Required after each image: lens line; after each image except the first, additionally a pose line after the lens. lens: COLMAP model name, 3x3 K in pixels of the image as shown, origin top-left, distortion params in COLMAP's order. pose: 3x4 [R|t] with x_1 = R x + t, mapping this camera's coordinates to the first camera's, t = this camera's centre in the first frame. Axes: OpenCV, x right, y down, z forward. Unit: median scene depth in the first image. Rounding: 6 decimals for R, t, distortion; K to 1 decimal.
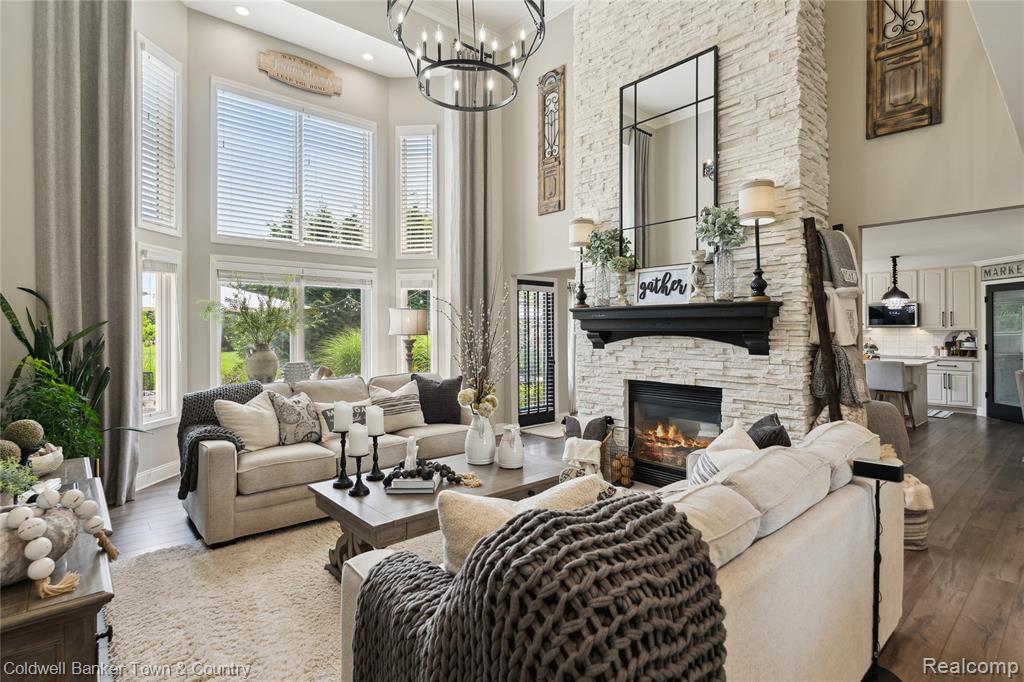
lens RADIAL K [[510.4, 0, 516.8], [0, 510.4, 330.1], [0, 0, 1]] dist [-0.001668, 0.000220]
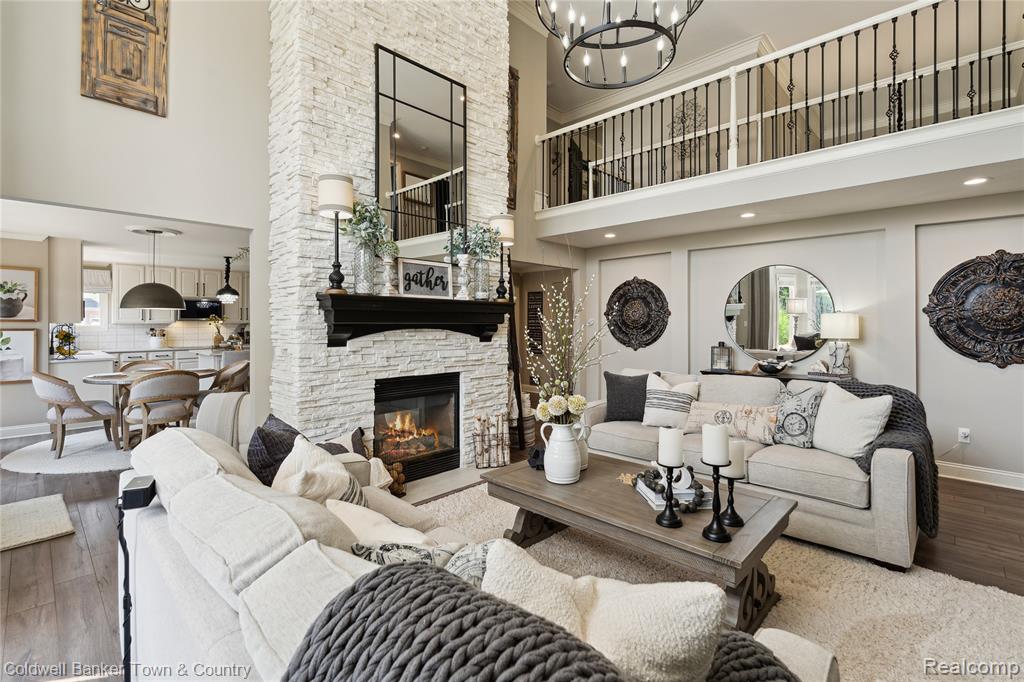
lens RADIAL K [[465.3, 0, 525.0], [0, 465.3, 323.3], [0, 0, 1]] dist [0.002519, 0.000204]
pose [[-0.084599, 0.000504, 0.996415, -0.610698], [-0.000482, 1.000000, -0.000547, 0.000490], [-0.996415, -0.000526, -0.084599, 0.819056]]
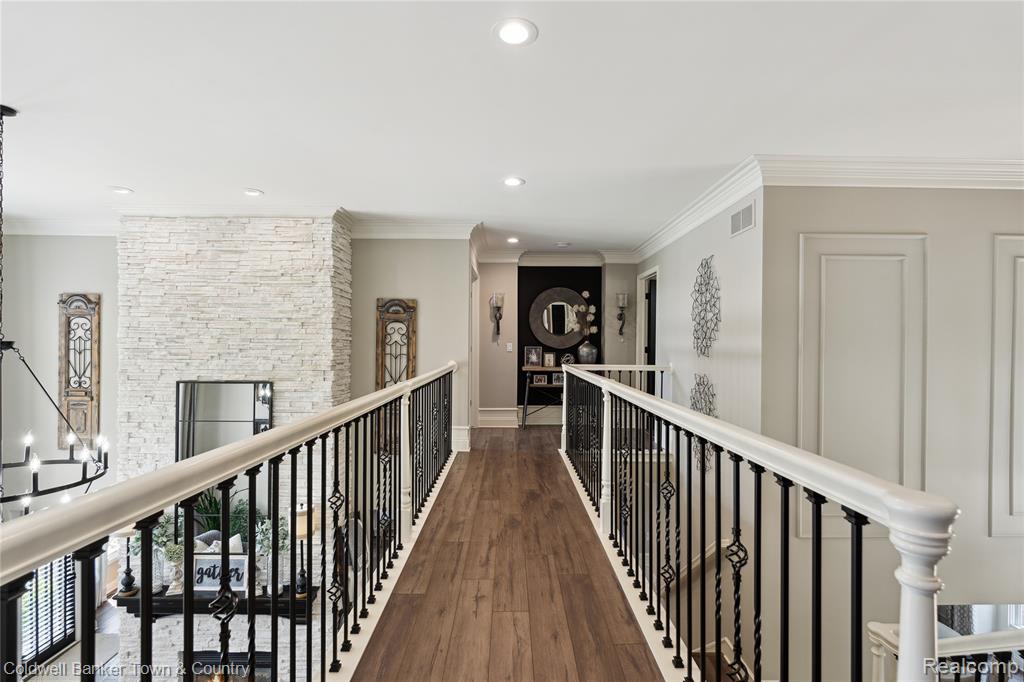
lens RADIAL K [[510.4, 0, 534.1], [0, 510.4, 344.7], [0, 0, 1]] dist [-0.001668, 0.000220]
pose [[0.658630, 0.005606, 0.752446, -0.107314], [-0.010068, 0.999948, 0.001363, -0.563995], [-0.752399, -0.008473, 0.658653, -0.262147]]
